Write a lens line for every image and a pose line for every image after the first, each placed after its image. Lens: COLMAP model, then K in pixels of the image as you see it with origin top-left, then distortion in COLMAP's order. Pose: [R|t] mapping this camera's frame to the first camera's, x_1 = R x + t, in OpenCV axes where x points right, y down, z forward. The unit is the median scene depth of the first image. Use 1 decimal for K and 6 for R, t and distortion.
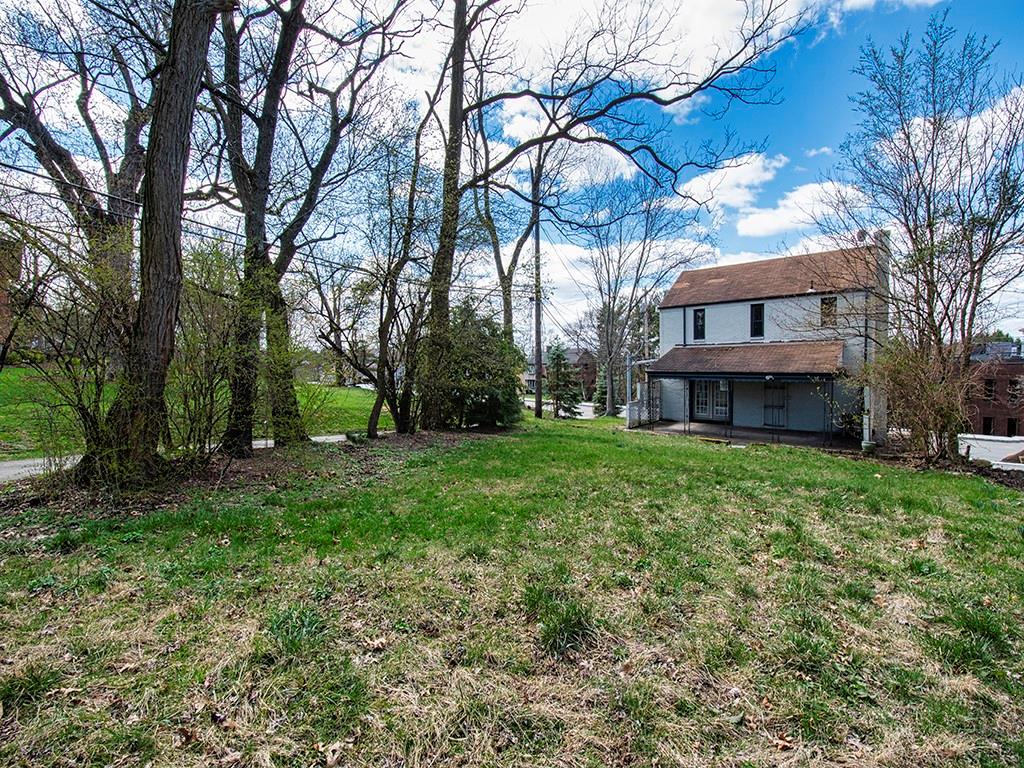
lens RADIAL K [[450.2, 0, 516.6], [0, 450.2, 387.7], [0, 0, 1]] dist [0.013145, -0.002909]
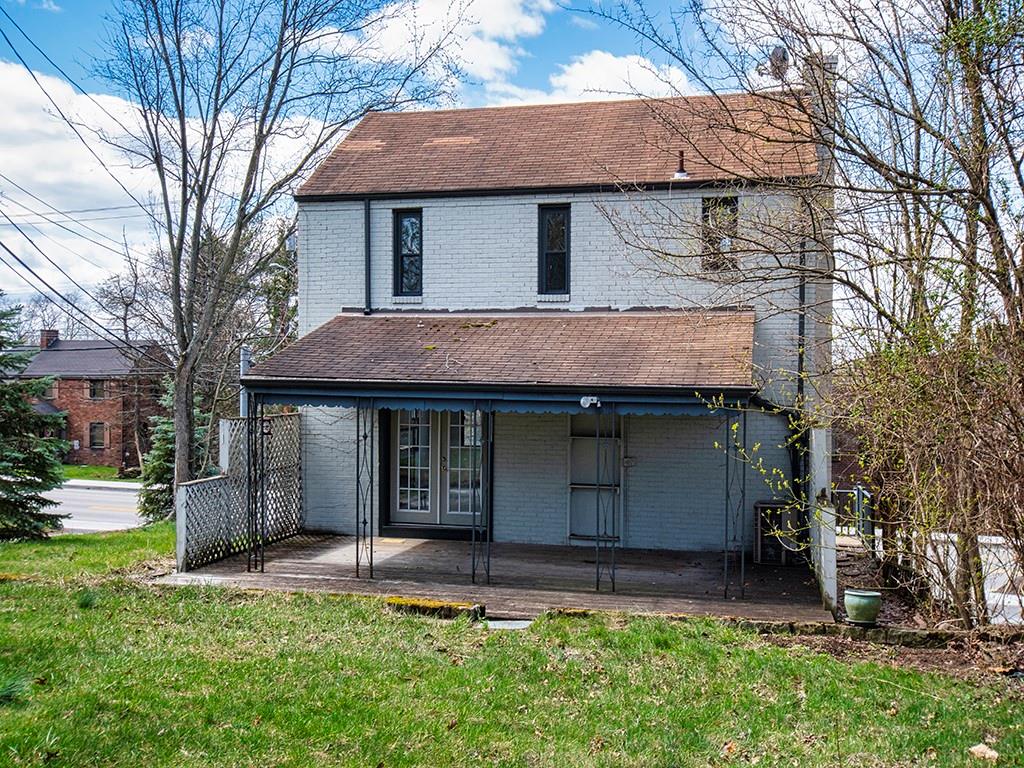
lens RADIAL K [[1075.7, 0, 509.2], [0, 1075.7, 385.3], [0, 0, 1]] dist [0.102872, 0.000000]
pose [[0.896014, 0.023833, 0.443386, 0.119159], [0.000045, 0.998554, -0.053766, 0.007244], [-0.444026, 0.048195, 0.894717, 0.247154]]
